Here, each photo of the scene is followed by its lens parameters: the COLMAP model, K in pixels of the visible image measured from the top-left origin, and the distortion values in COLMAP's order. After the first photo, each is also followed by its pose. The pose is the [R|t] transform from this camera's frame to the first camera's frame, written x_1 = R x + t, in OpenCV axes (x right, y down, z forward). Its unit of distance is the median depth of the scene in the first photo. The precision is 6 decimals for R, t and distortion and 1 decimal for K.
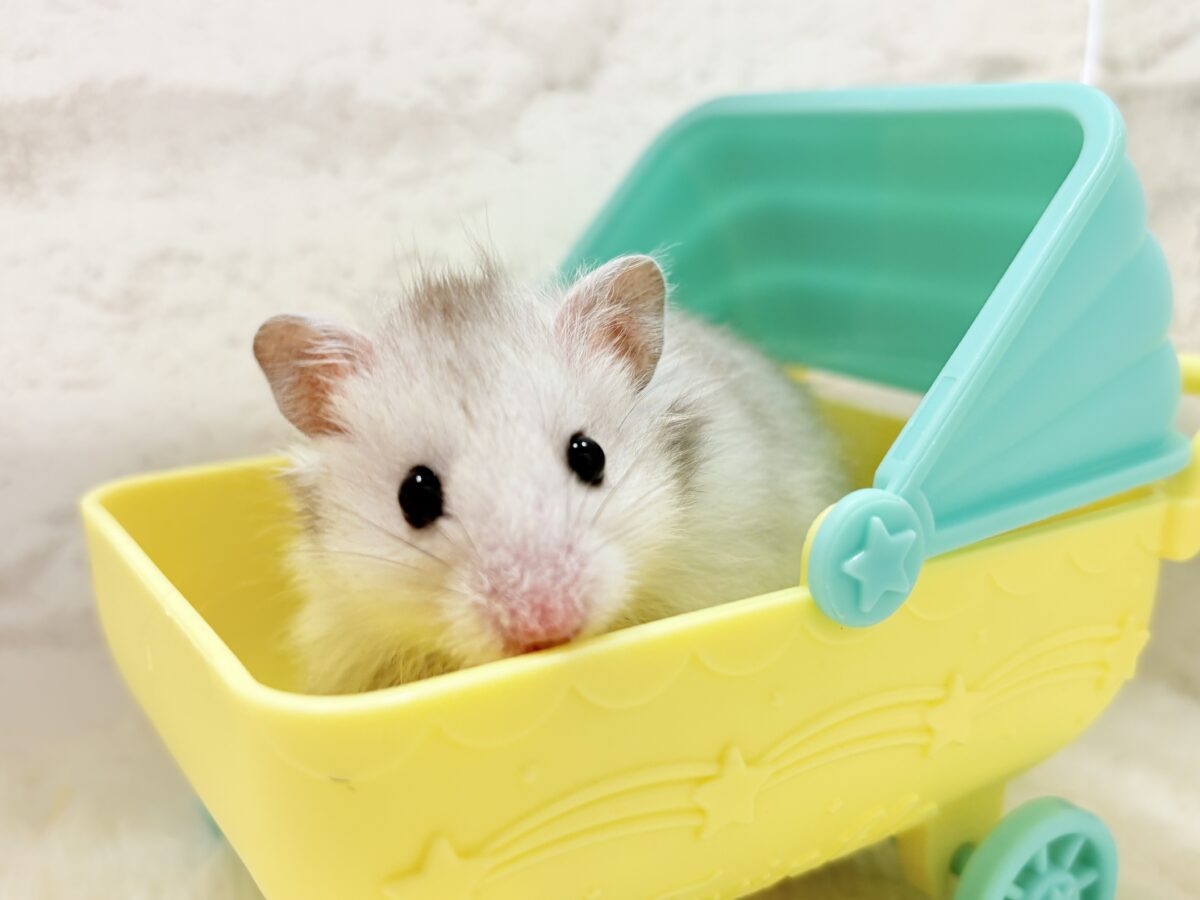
lens RADIAL K [[1199.2, 0, 600.0], [0, 1199.2, 450.0], [0, 0, 1]] dist [0.057550, 0.016510]
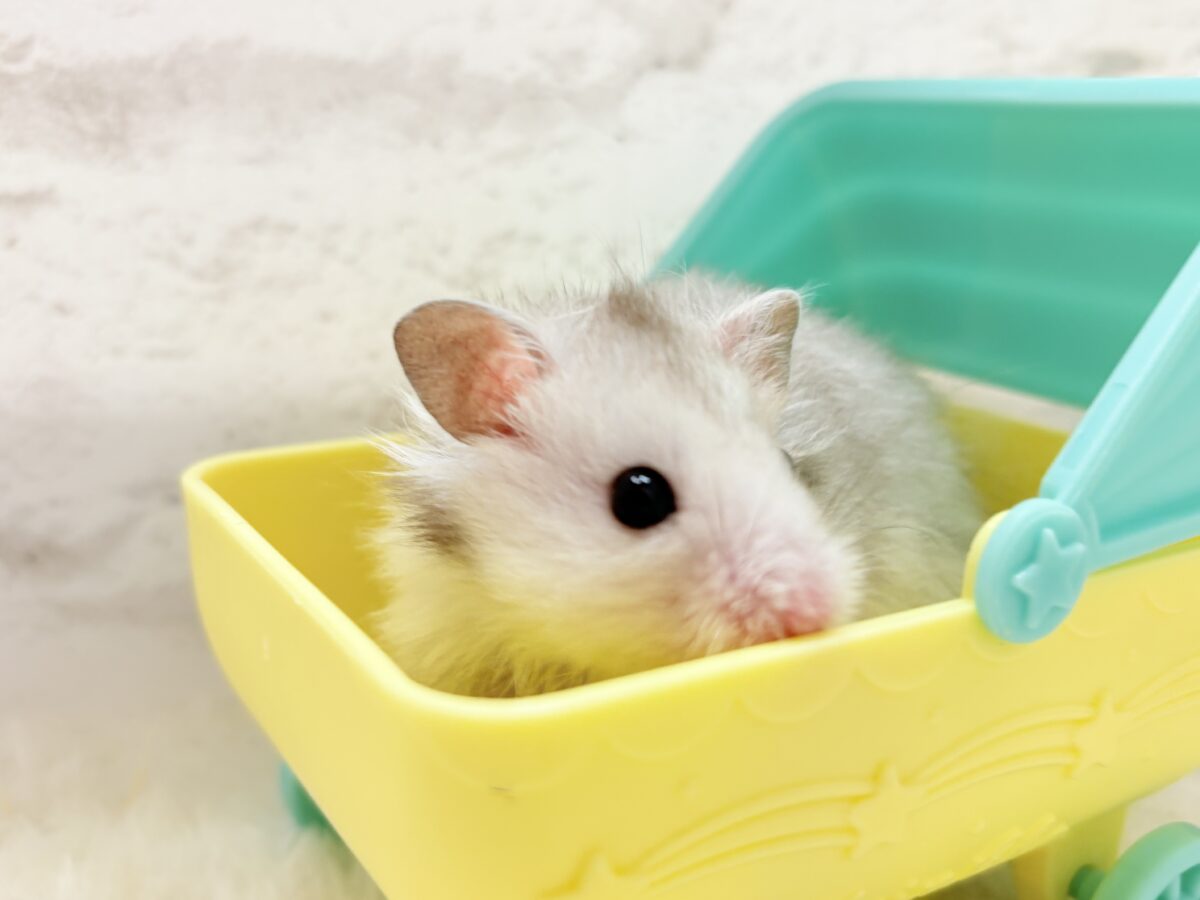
lens RADIAL K [[1185.7, 0, 600.0], [0, 1185.7, 434.9], [0, 0, 1]] dist [0.062318, -0.017937]
pose [[0.999220, 0.036496, 0.015099, -0.096834], [-0.036579, 0.999317, 0.005282, -0.007274], [-0.014896, -0.005830, 0.999872, 0.040724]]
